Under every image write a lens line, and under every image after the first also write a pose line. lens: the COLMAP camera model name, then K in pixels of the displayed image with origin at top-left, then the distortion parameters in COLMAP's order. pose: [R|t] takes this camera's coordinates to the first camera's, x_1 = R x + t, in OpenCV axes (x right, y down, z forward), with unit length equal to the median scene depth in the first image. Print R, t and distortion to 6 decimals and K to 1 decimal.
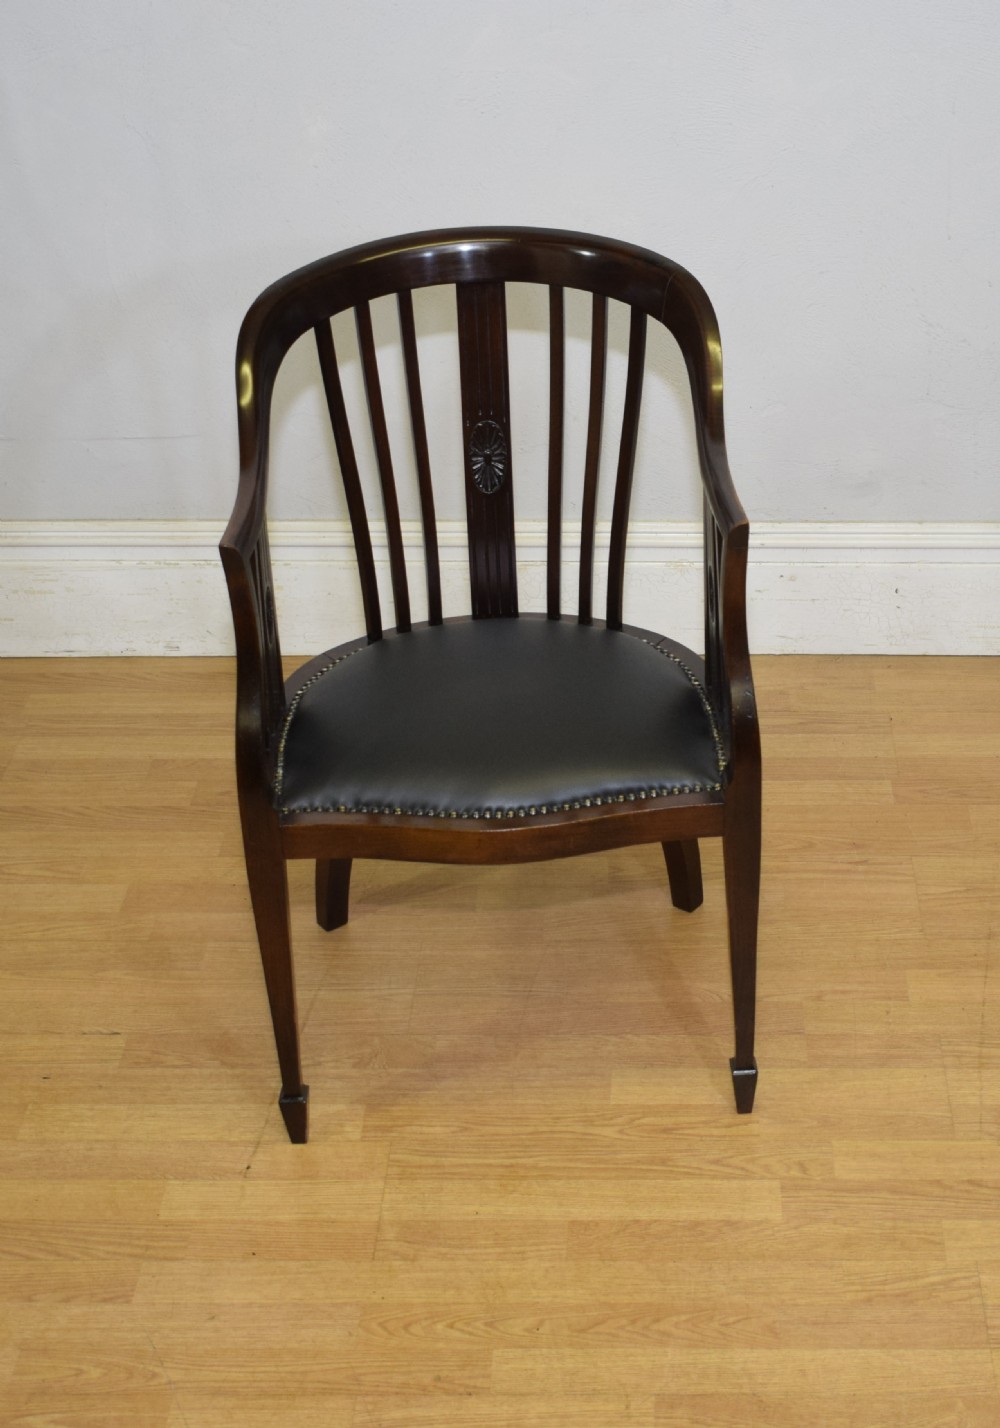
lens RADIAL K [[2260.7, 0, 632.1], [0, 2260.7, 781.2], [0, 0, 1]] dist [-0.028079, 0.000000]
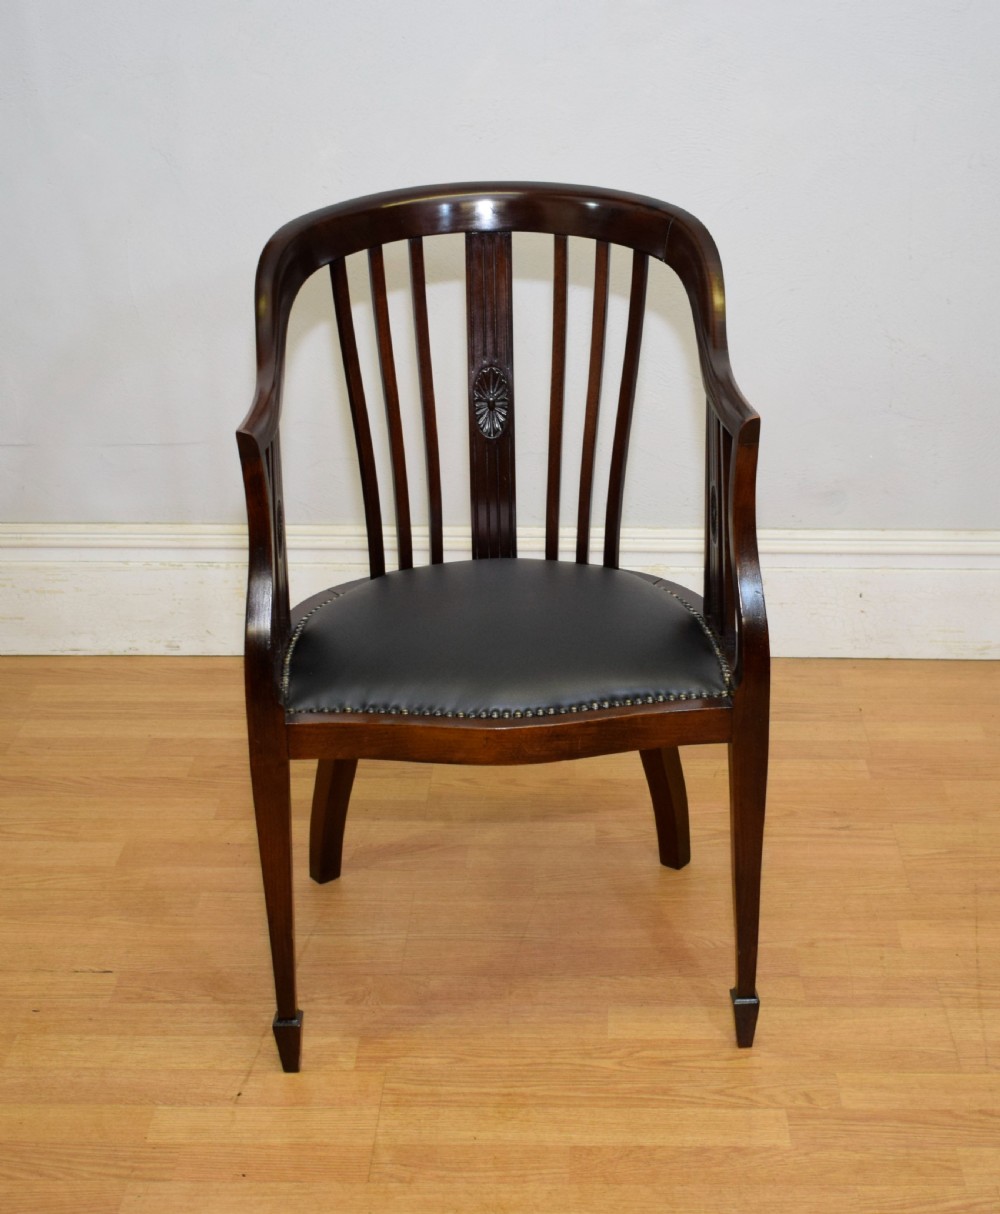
lens RADIAL K [[1965.1, 0, 552.5], [0, 1965.1, 618.7], [0, 0, 1]] dist [-0.026873, 0.000000]
pose [[0.999970, 0.007356, -0.002268, -0.032653], [-0.007625, 0.986921, -0.161021, 0.098763], [0.001054, 0.161034, 0.986948, 0.124543]]
